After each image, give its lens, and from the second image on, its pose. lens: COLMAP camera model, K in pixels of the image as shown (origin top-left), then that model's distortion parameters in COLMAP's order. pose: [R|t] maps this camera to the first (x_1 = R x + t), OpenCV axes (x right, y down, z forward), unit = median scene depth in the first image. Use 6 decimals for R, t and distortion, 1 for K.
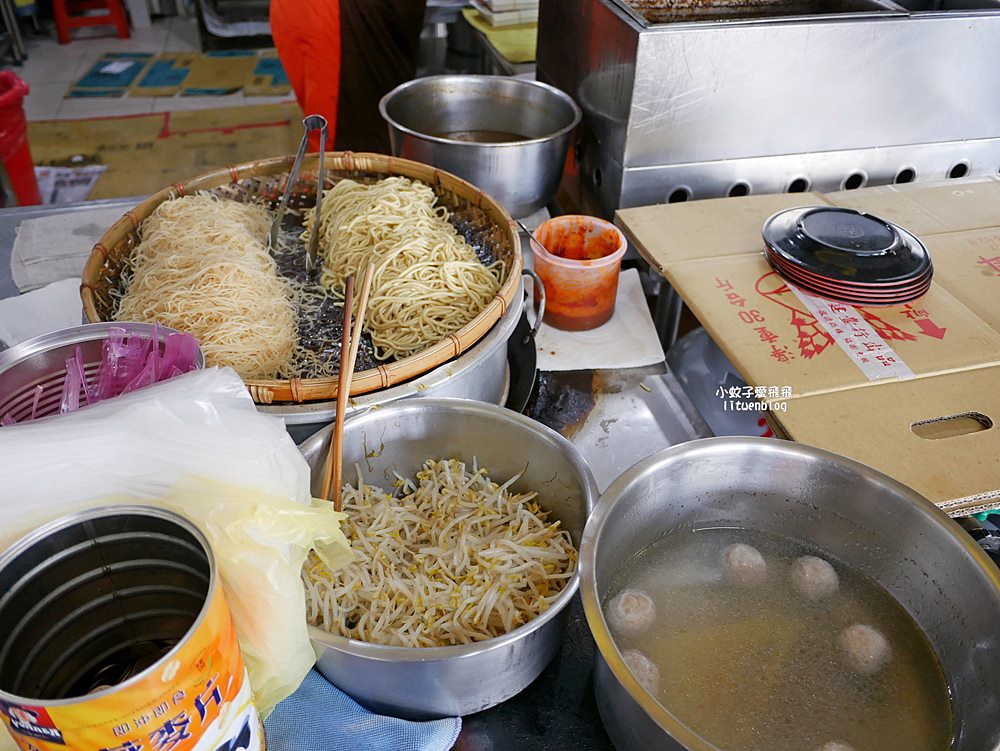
lens RADIAL K [[835.2, 0, 494.7], [0, 835.2, 373.8], [0, 0, 1]] dist [-0.036055, -0.003757]
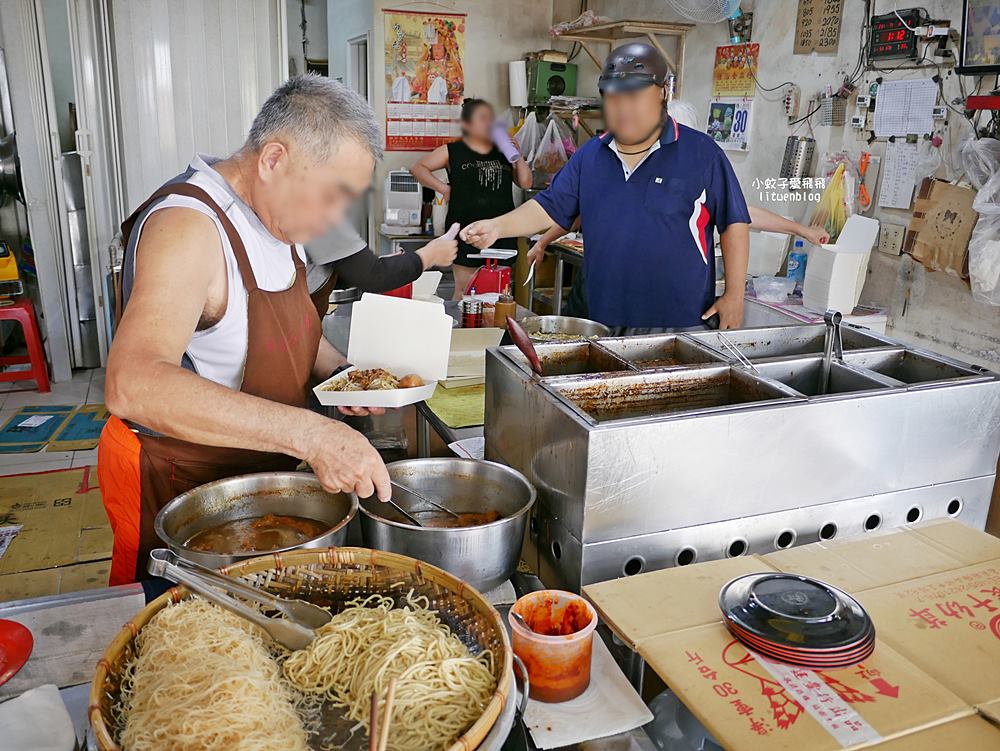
lens RADIAL K [[865.1, 0, 502.3], [0, 865.1, 373.0], [0, 0, 1]] dist [-0.055838, 0.028097]
pose [[0.992979, -0.028480, 0.114811, -0.083234], [0.068937, 0.928054, -0.366010, -0.056473], [-0.096127, 0.371355, 0.923502, -0.131135]]
